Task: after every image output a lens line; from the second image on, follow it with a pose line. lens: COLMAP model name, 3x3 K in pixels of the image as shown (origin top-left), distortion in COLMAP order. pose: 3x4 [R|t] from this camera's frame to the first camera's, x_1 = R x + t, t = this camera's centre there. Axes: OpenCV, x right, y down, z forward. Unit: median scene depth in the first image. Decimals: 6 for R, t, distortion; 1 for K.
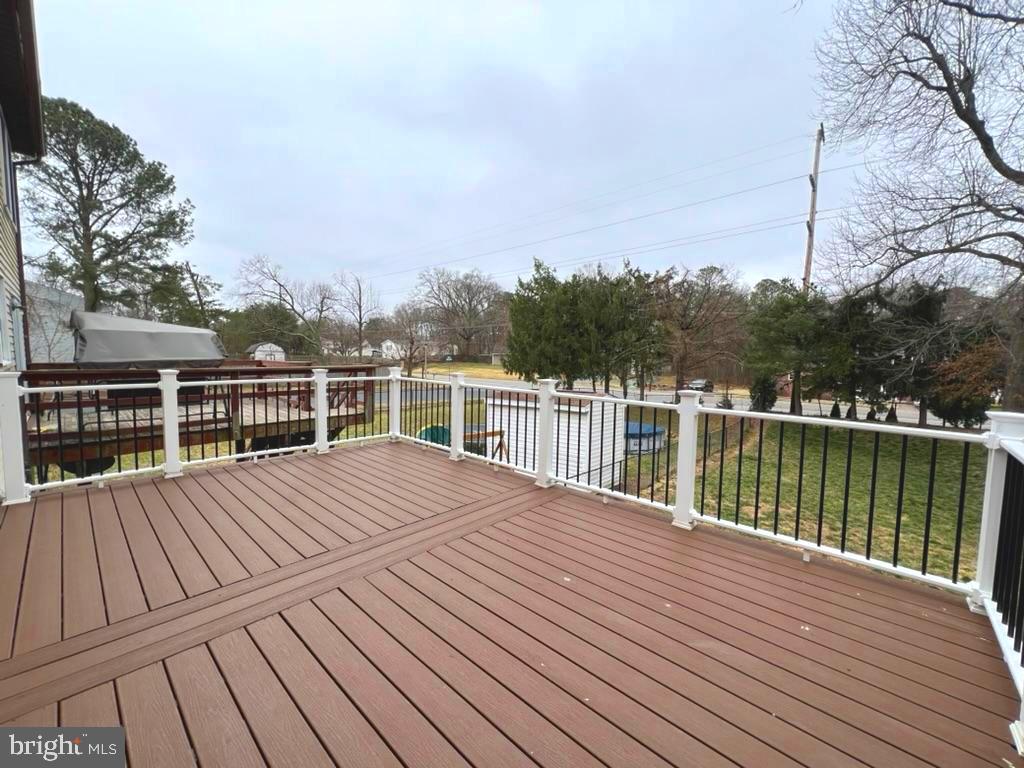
lens RADIAL K [[409.2, 0, 514.5], [0, 409.2, 382.6], [0, 0, 1]] dist [-0.002393, 0.000917]
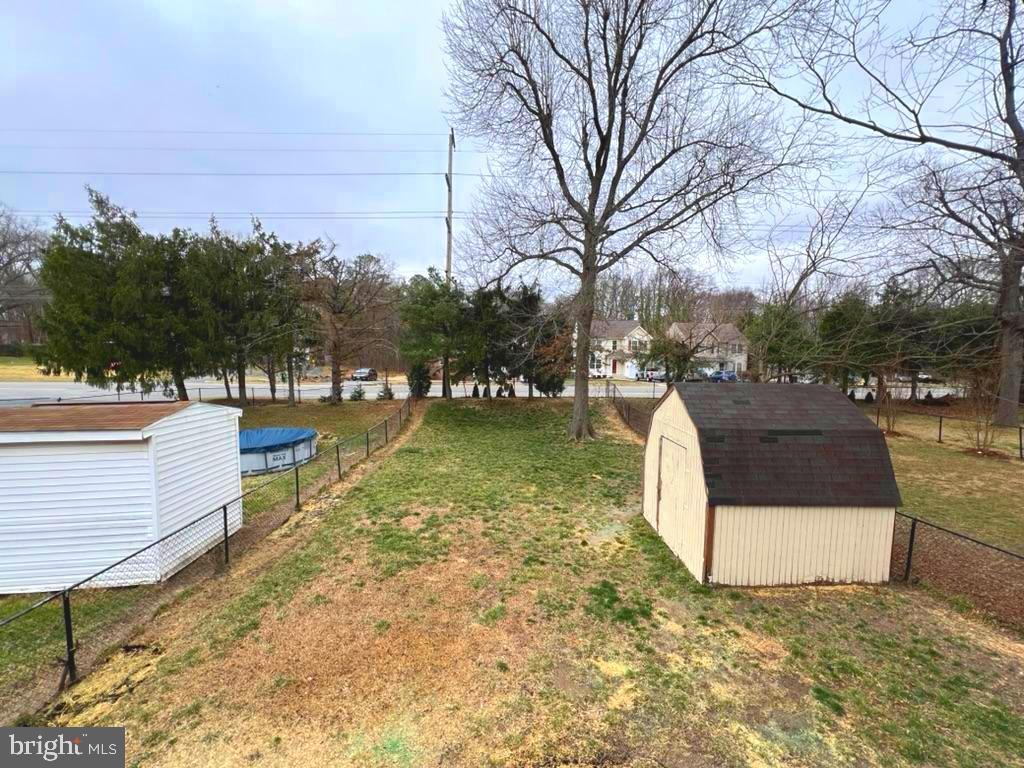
lens RADIAL K [[409.2, 0, 512.1], [0, 409.2, 383.1], [0, 0, 1]] dist [-0.002393, 0.000917]
pose [[0.721517, -0.067931, 0.689056, 0.070055], [0.048696, 0.997690, 0.047367, -0.003096], [-0.690682, -0.000622, 0.723158, 0.100130]]
